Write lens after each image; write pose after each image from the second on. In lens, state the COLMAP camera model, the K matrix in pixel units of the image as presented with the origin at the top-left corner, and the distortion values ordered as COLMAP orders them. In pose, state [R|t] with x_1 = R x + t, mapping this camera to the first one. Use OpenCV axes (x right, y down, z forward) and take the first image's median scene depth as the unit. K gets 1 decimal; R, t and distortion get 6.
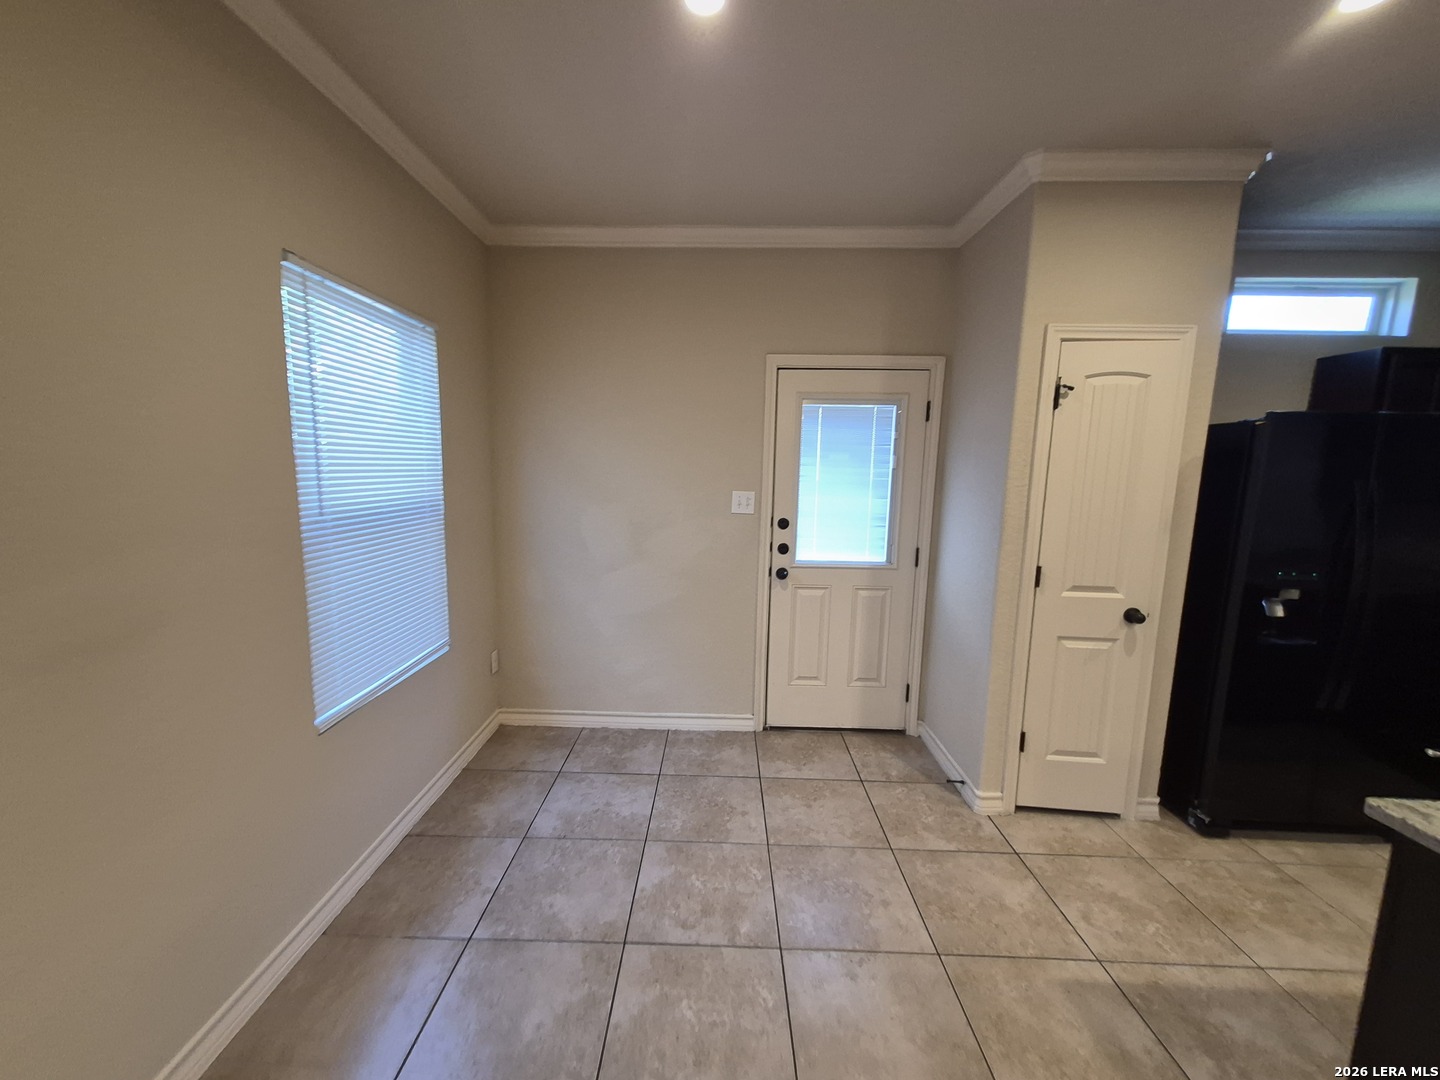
lens RADIAL K [[565.1, 0, 712.4], [0, 565.1, 552.3], [0, 0, 1]] dist [0.009017, -0.000176]
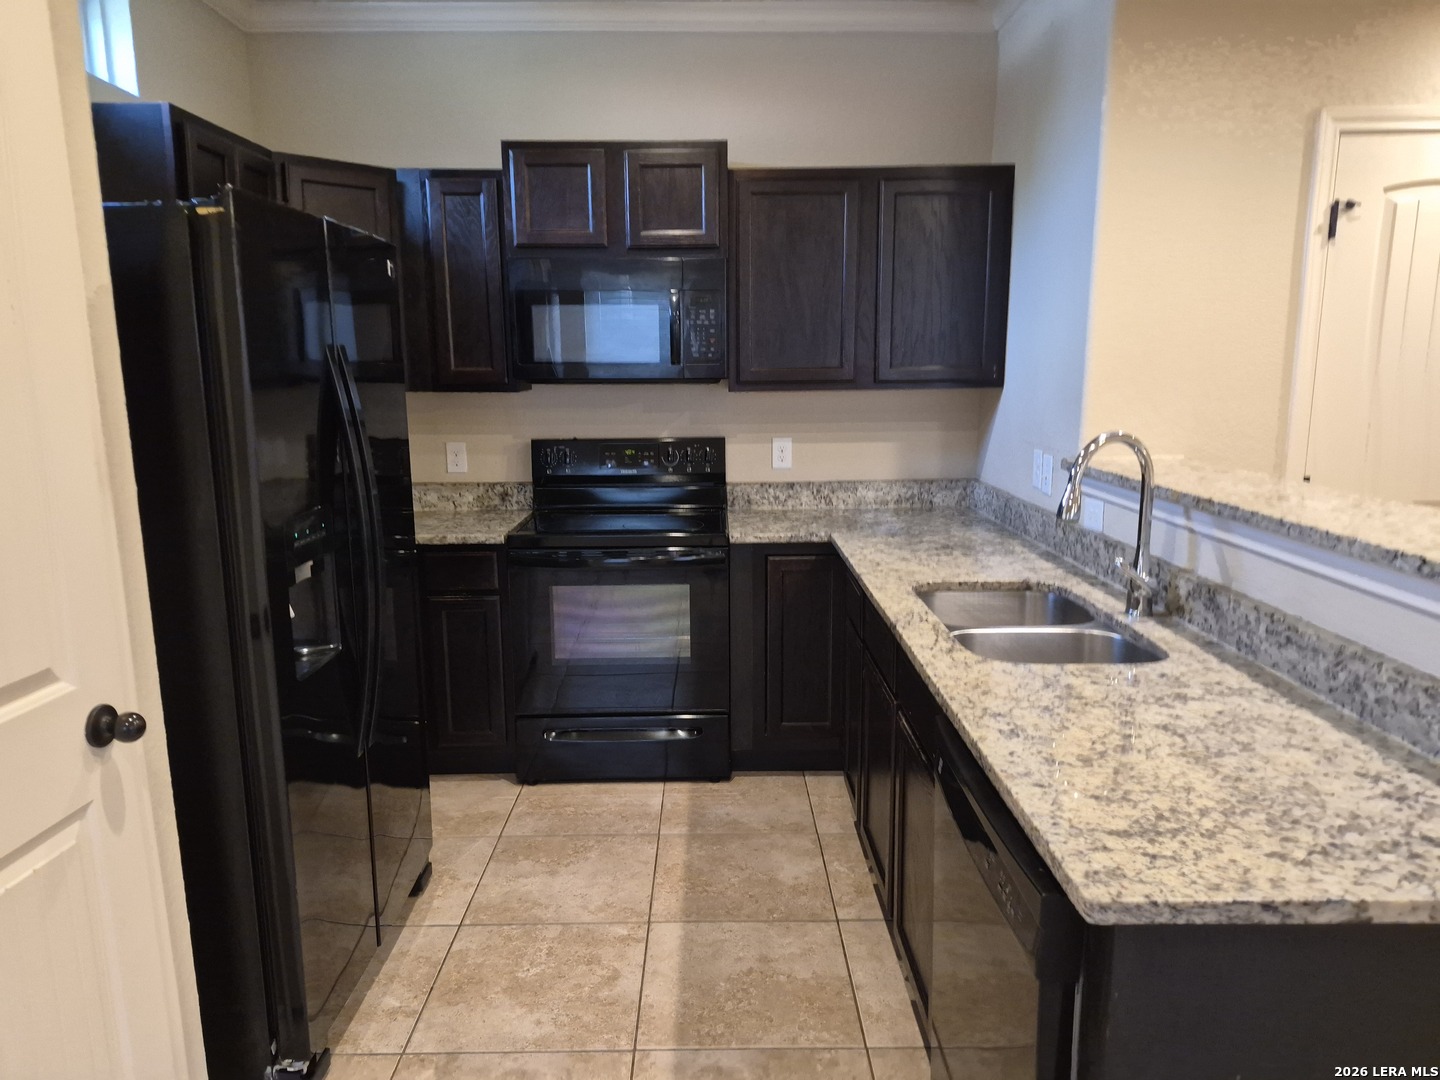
lens RADIAL K [[986.1, 0, 736.8], [0, 986.1, 553.2], [0, 0, 1]] dist [0.071996, -0.103048]
pose [[-0.047872, -0.207404, 0.977083, 0.124726], [0.144428, 0.966488, 0.212231, -0.069828], [-0.988357, 0.151278, -0.016313, 0.591226]]
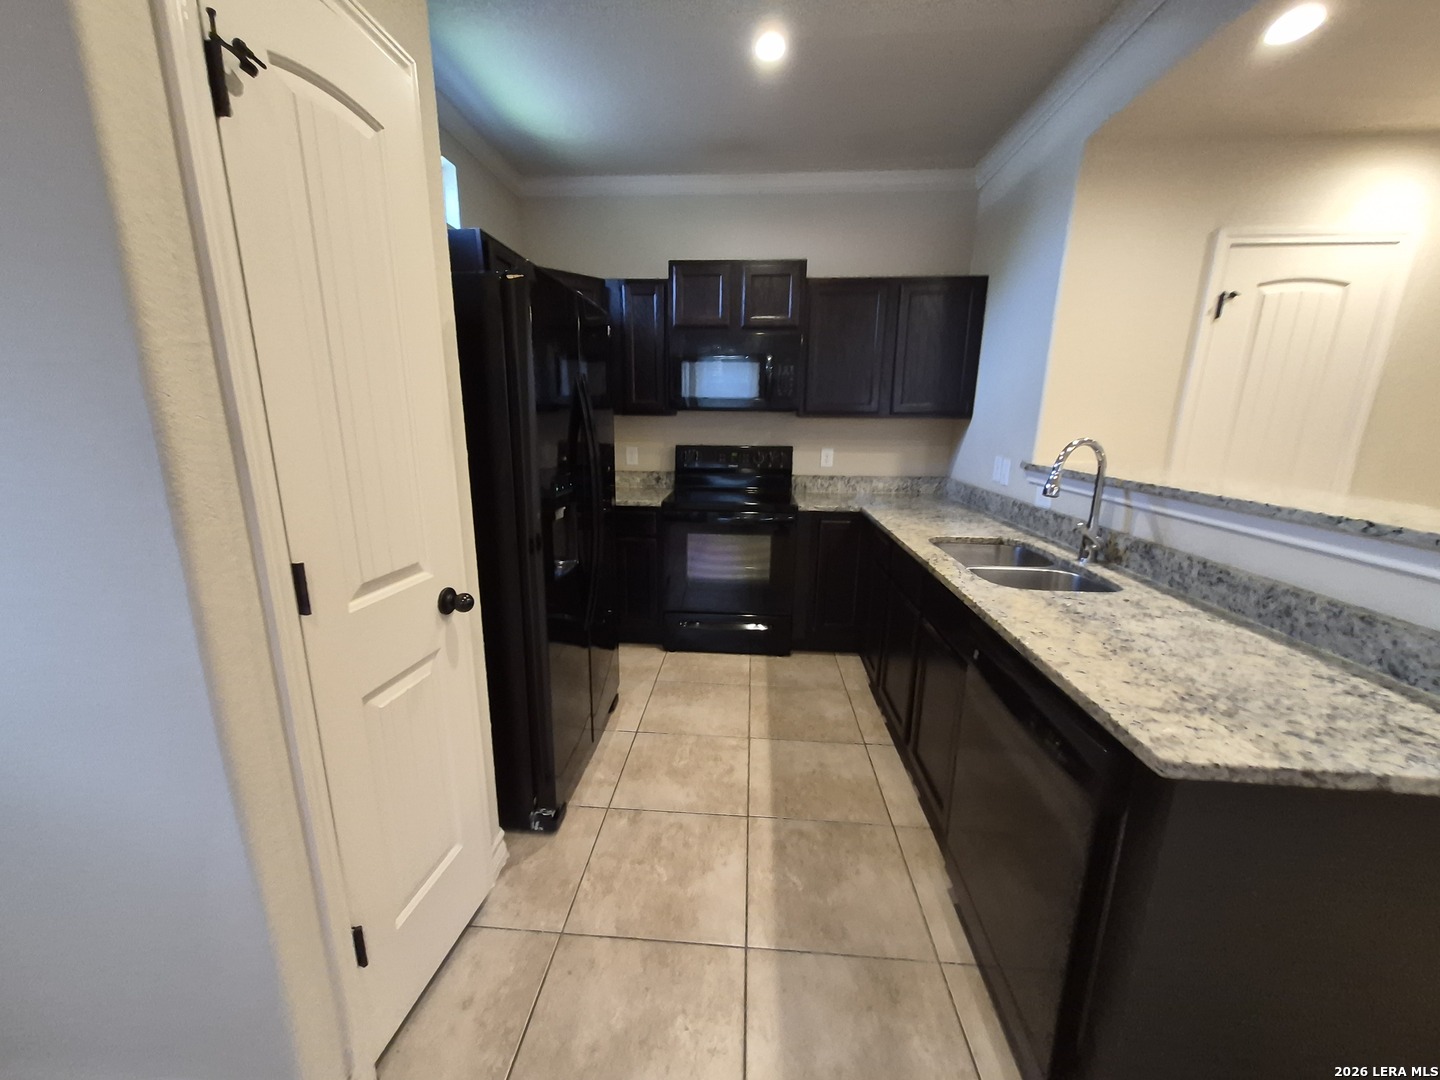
lens RADIAL K [[562.1, 0, 715.6], [0, 562.1, 546.4], [0, 0, 1]] dist [0.002425, -0.000277]
pose [[0.042585, -0.244055, 0.968826, 0.212647], [0.129984, 0.962817, 0.236828, -0.040895], [-0.990601, 0.115846, 0.072725, 0.677241]]
